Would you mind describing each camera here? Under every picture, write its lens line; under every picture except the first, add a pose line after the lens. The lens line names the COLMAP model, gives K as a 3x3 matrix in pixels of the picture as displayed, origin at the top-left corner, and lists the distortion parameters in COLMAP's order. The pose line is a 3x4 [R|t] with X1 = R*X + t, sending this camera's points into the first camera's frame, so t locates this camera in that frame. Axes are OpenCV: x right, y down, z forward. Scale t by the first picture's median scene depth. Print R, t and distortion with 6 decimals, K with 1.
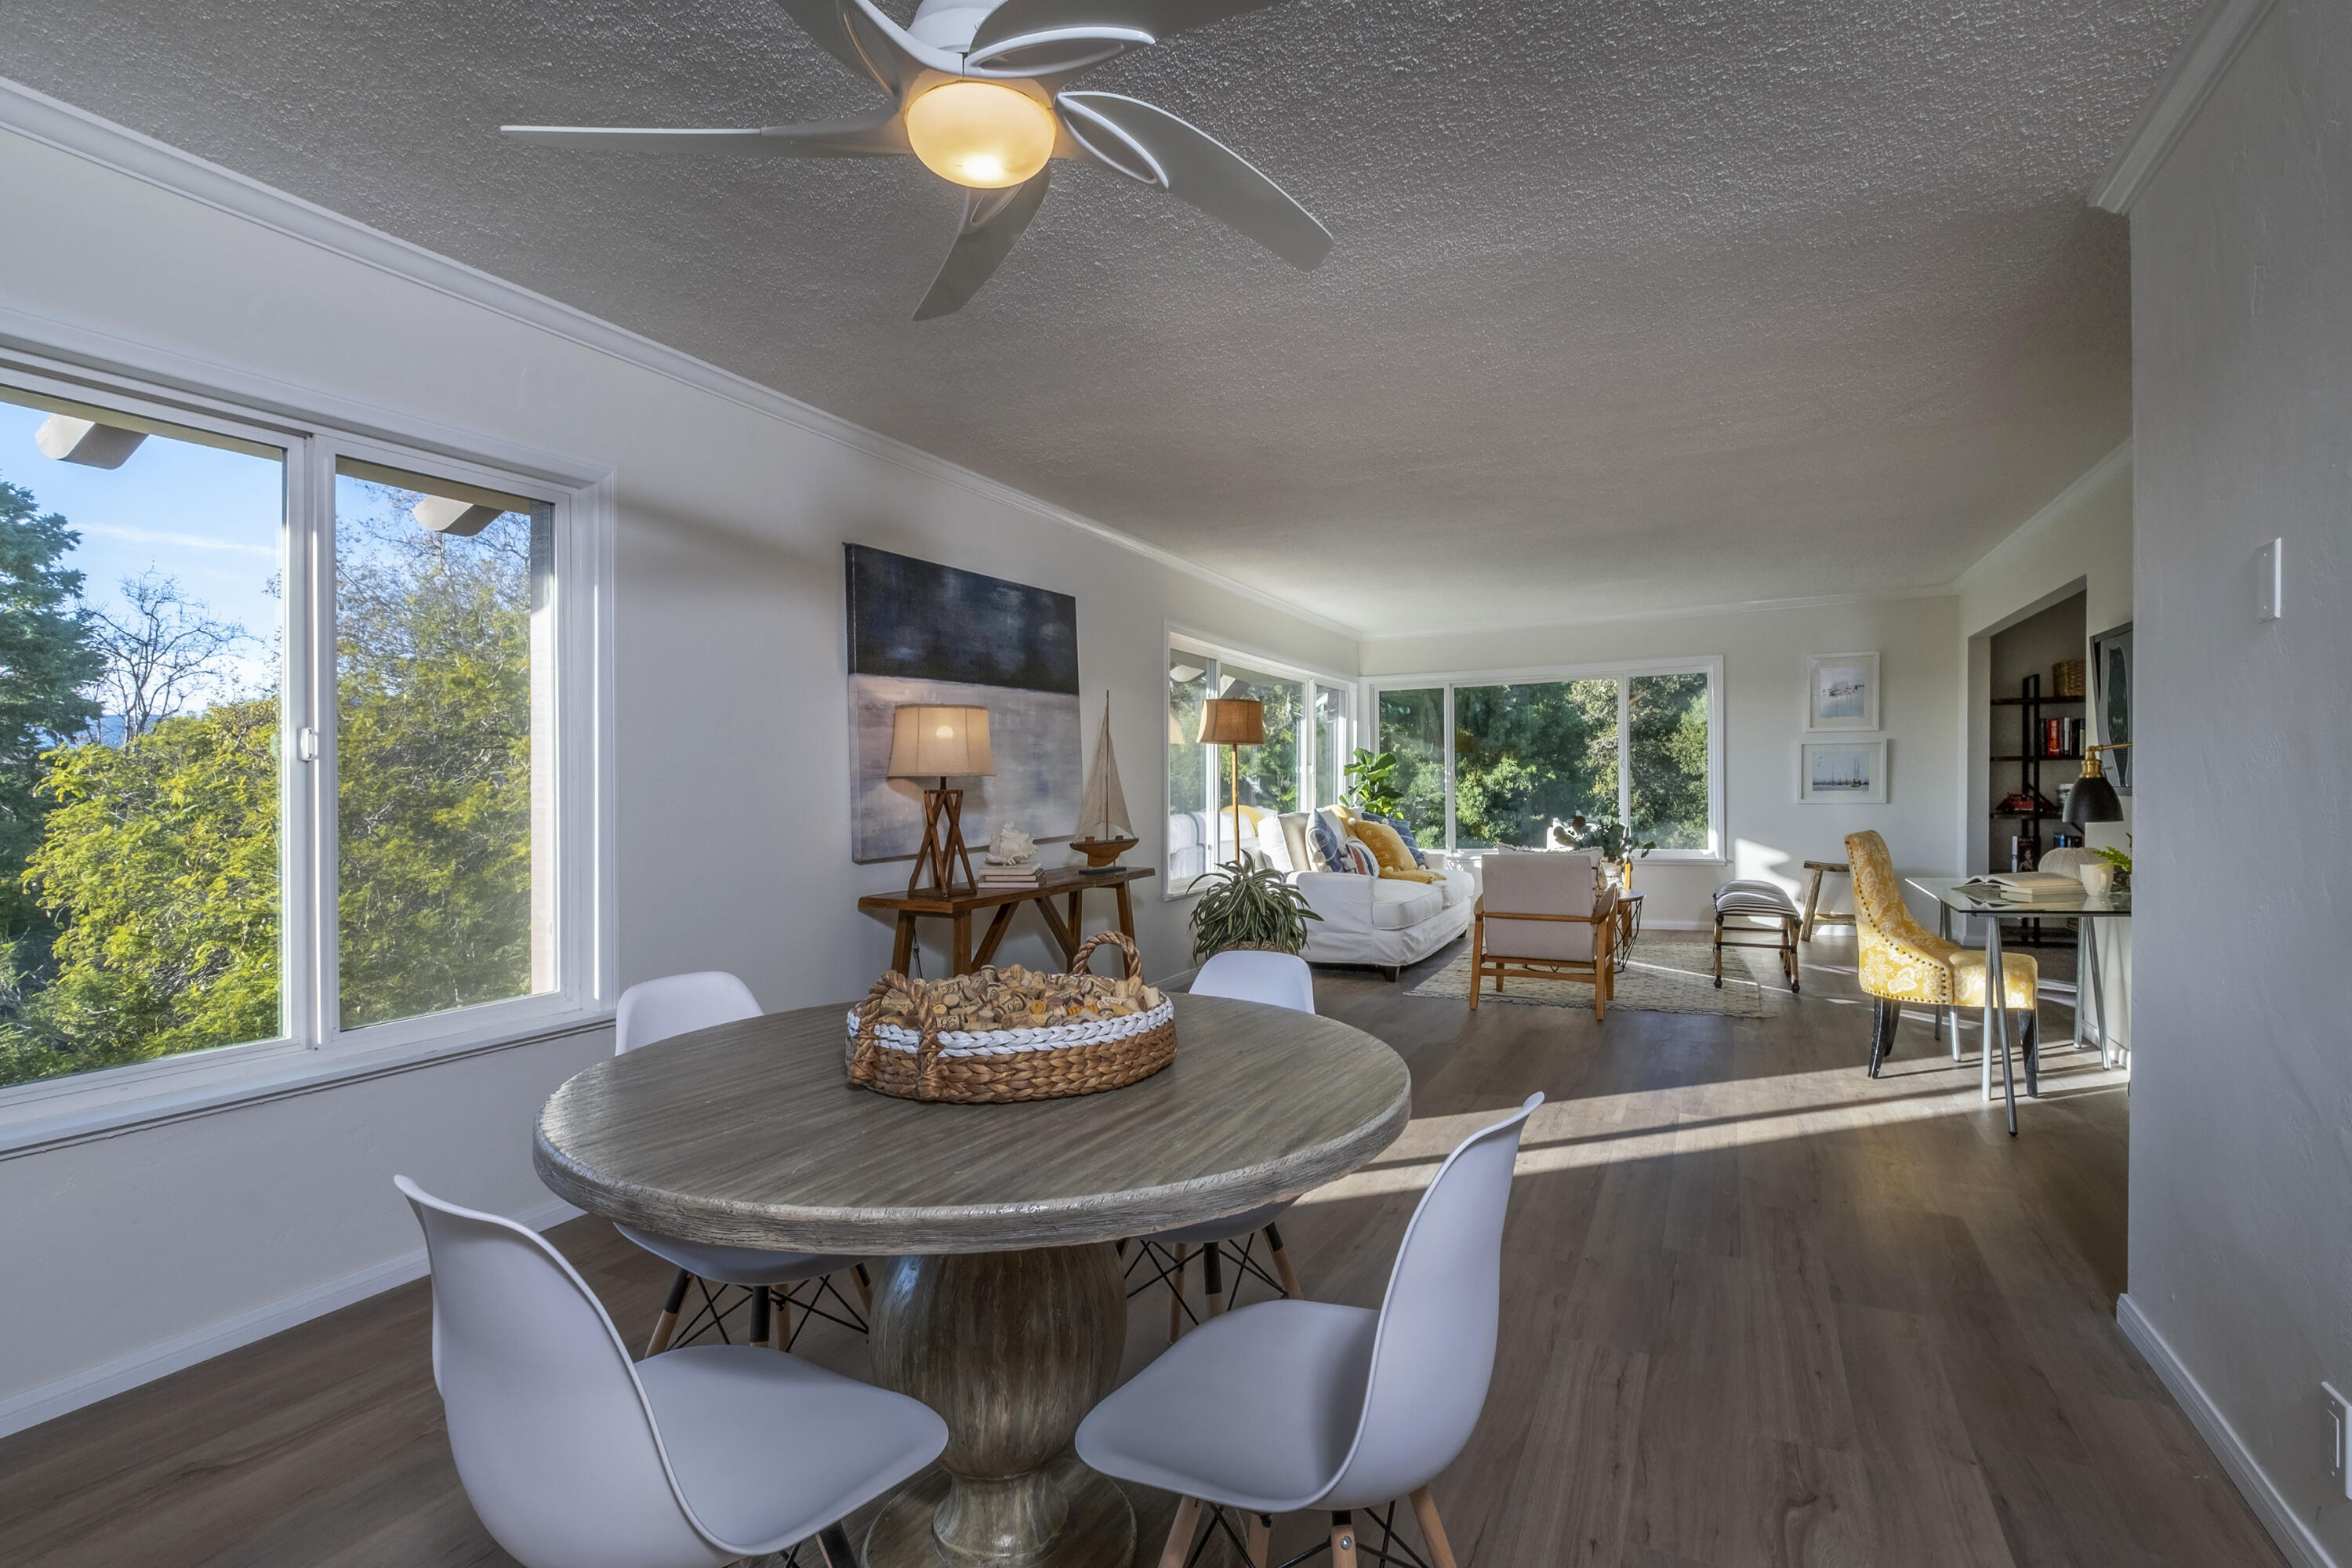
lens RADIAL K [[1225.6, 0, 1176.0], [0, 1225.6, 784.0], [0, 0, 1]] dist [-0.003162, -0.000275]
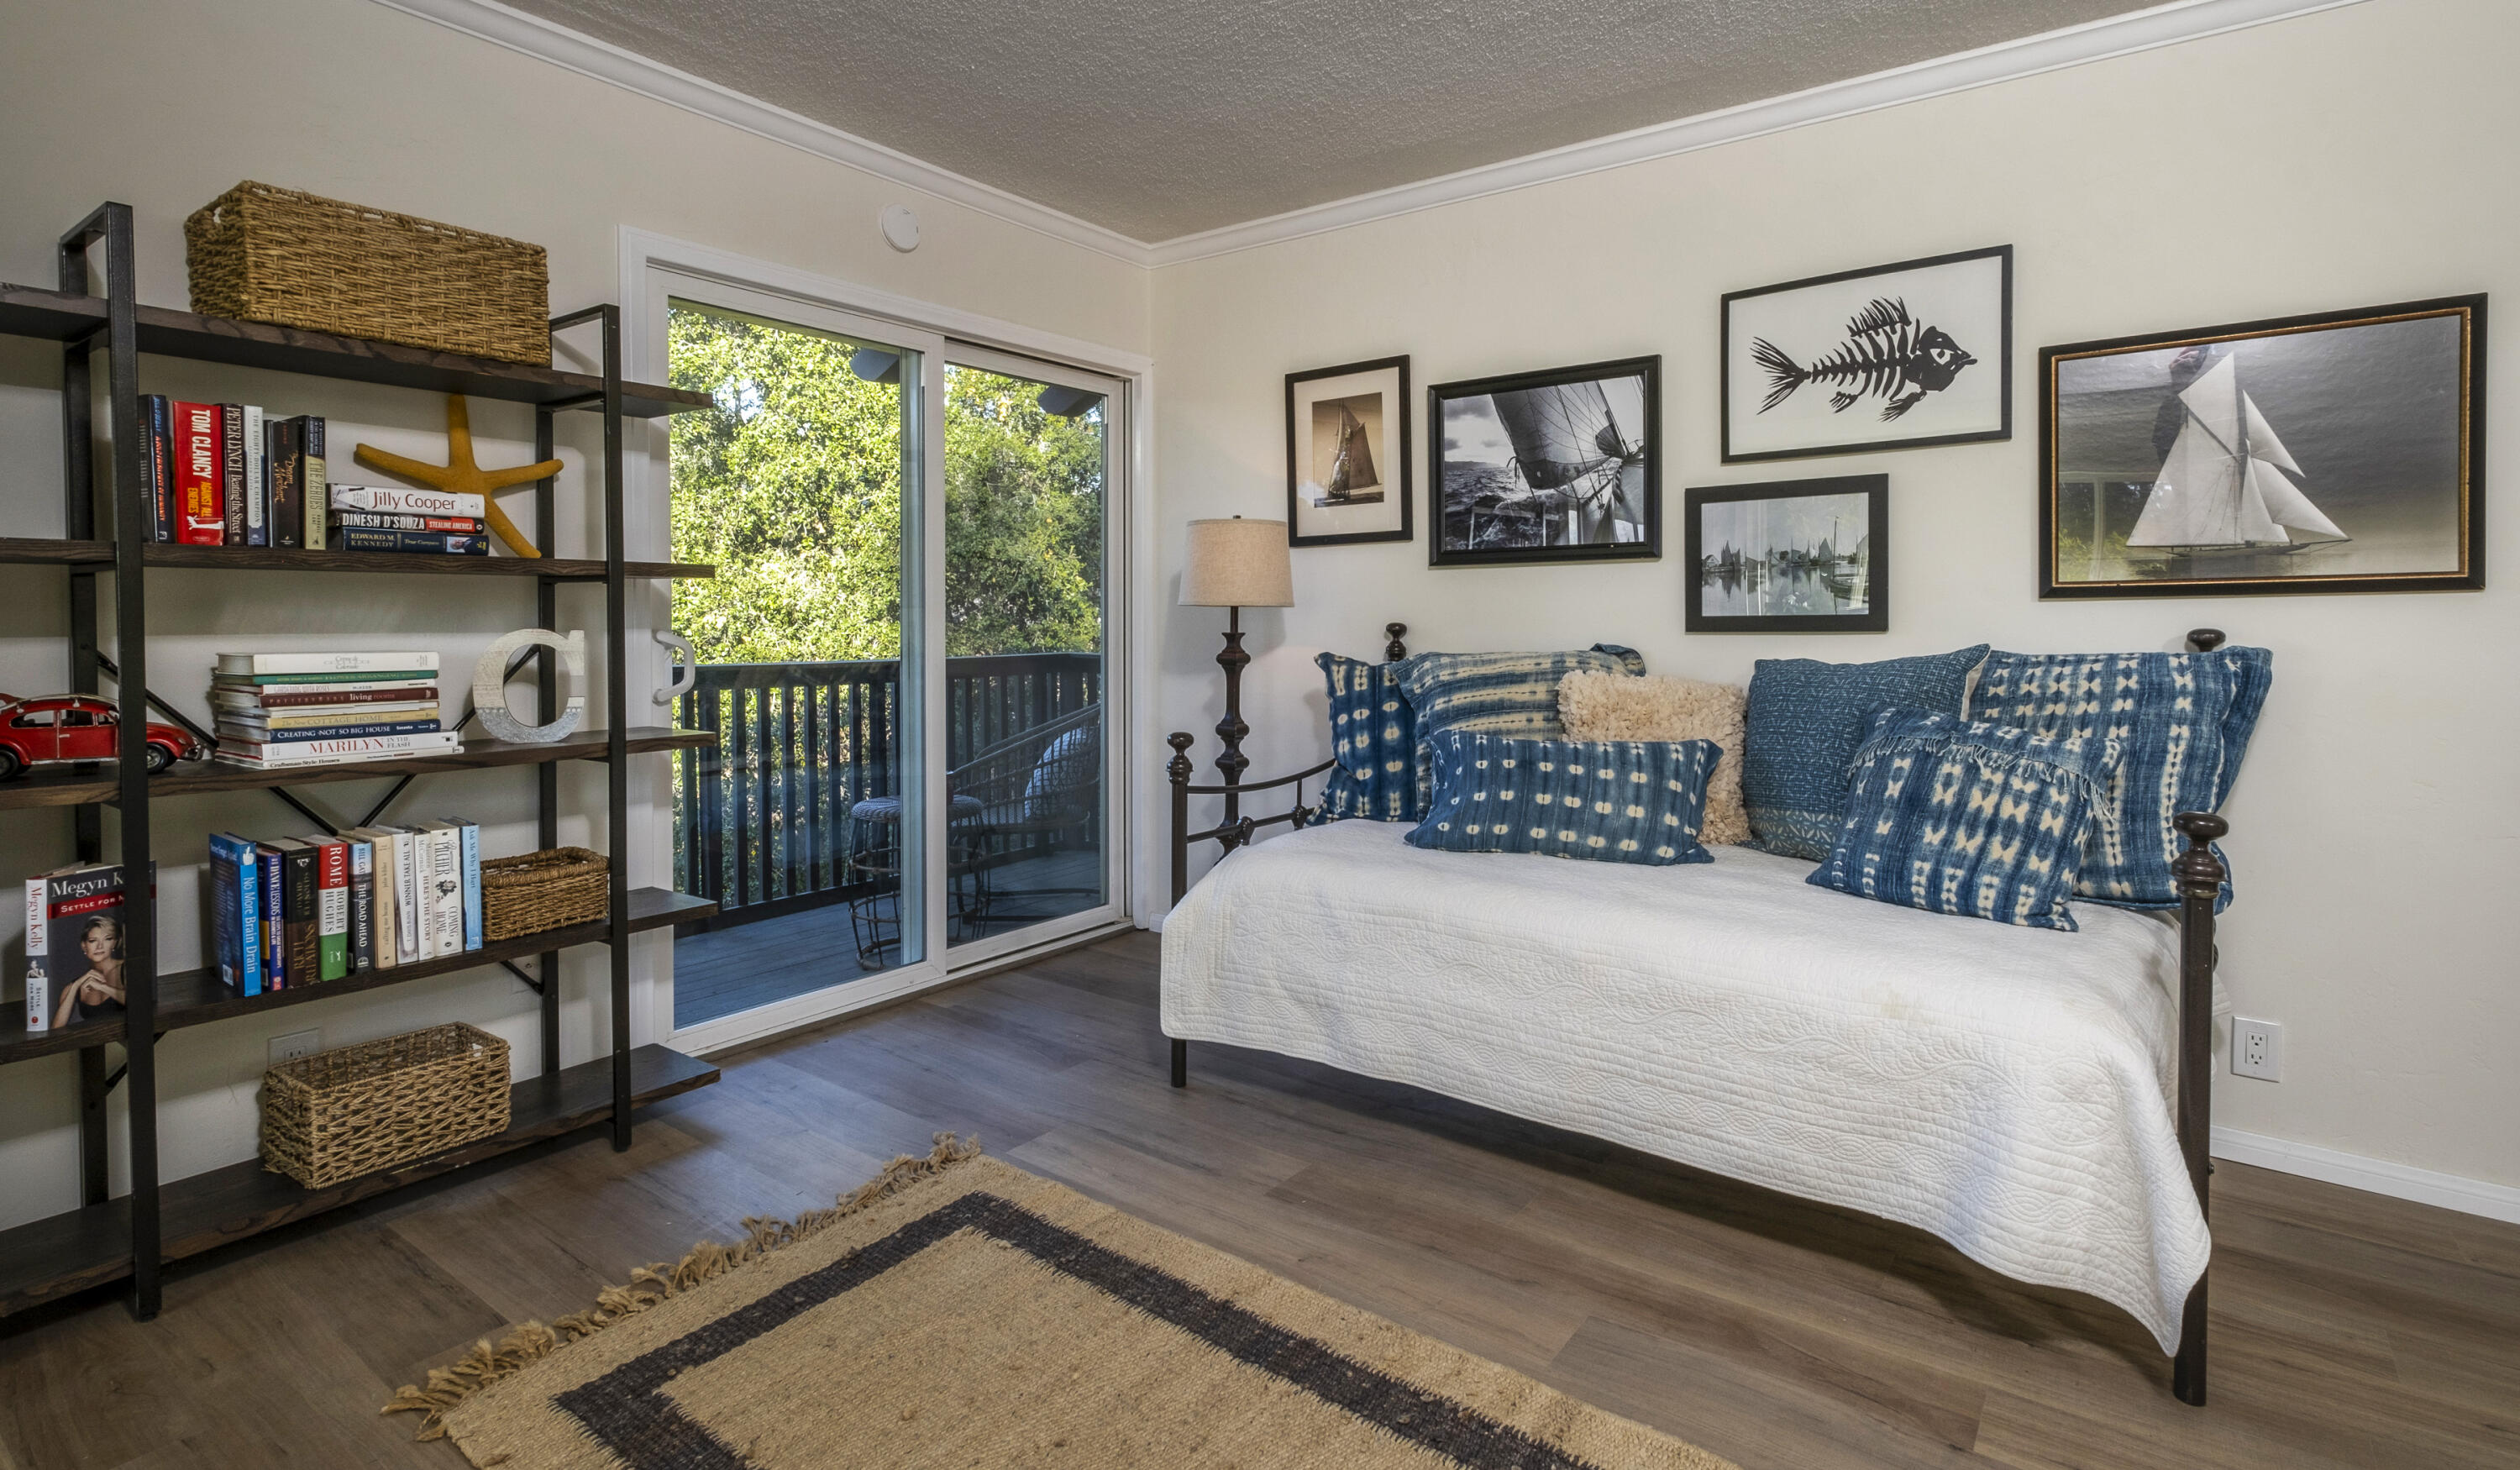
lens RADIAL K [[1187.2, 0, 1213.4], [0, 1187.2, 673.5], [0, 0, 1]] dist [-0.000967, -0.000123]
pose [[0.235304, -0.033230, 0.971353, 0.477669], [-0.000568, 0.999410, 0.034328, -0.004626], [-0.971922, -0.008629, 0.235147, 0.669393]]
